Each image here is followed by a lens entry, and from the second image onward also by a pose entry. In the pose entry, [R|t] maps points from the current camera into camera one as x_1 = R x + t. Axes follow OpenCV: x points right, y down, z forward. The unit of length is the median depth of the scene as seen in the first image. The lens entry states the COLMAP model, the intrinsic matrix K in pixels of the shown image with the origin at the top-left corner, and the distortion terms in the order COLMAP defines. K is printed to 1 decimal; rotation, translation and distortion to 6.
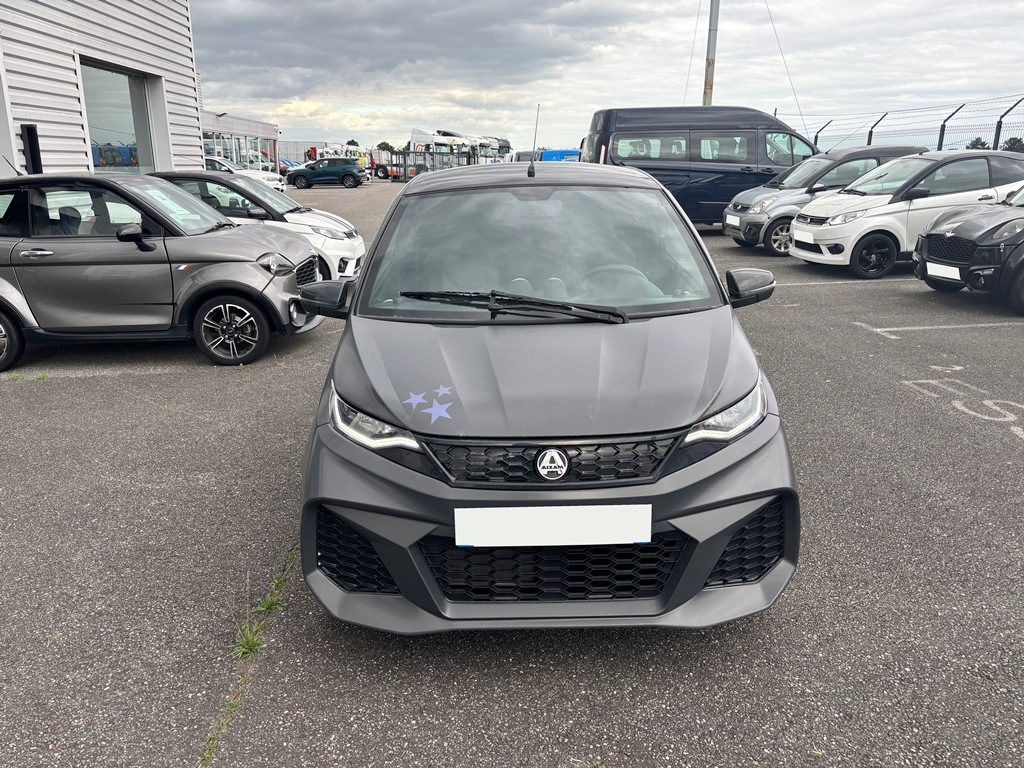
lens RADIAL K [[794.5, 0, 512.0], [0, 794.5, 384.0], [0, 0, 1]] dist [0.068419, -0.068126]
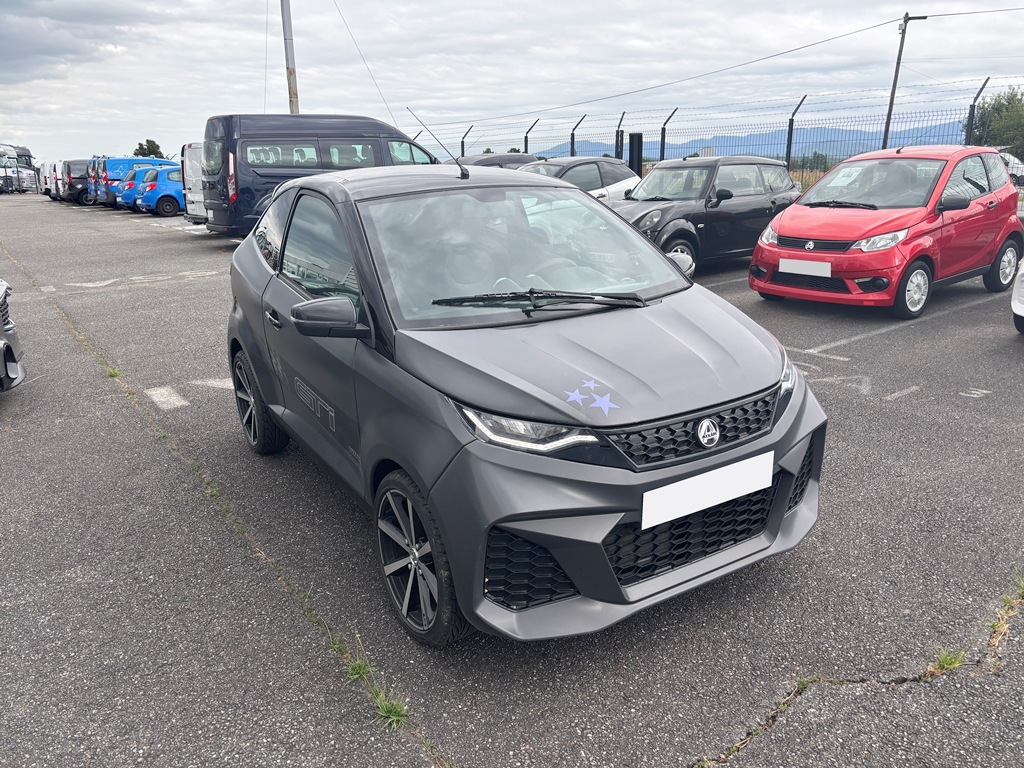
lens RADIAL K [[794.5, 0, 512.0], [0, 794.5, 384.0], [0, 0, 1]] dist [0.068419, -0.068126]
pose [[0.845706, -0.153734, 0.511026, -0.090007], [0.159770, 0.986622, 0.032404, -0.005384], [-0.509171, 0.054243, 0.858954, 0.023614]]
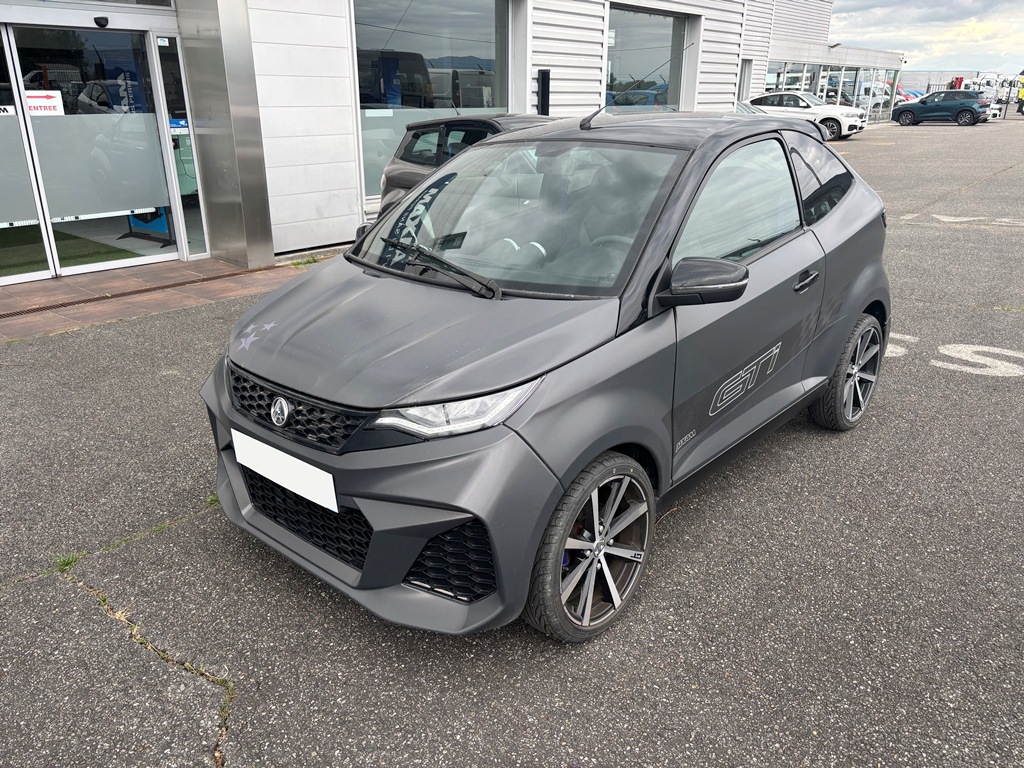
lens RADIAL K [[794.5, 0, 512.0], [0, 794.5, 384.0], [0, 0, 1]] dist [0.068419, -0.068126]
pose [[0.732923, 0.232469, -0.639360, 0.118013], [-0.183559, 0.972524, 0.143186, -0.017849], [0.655080, 0.012416, 0.755458, 0.048761]]
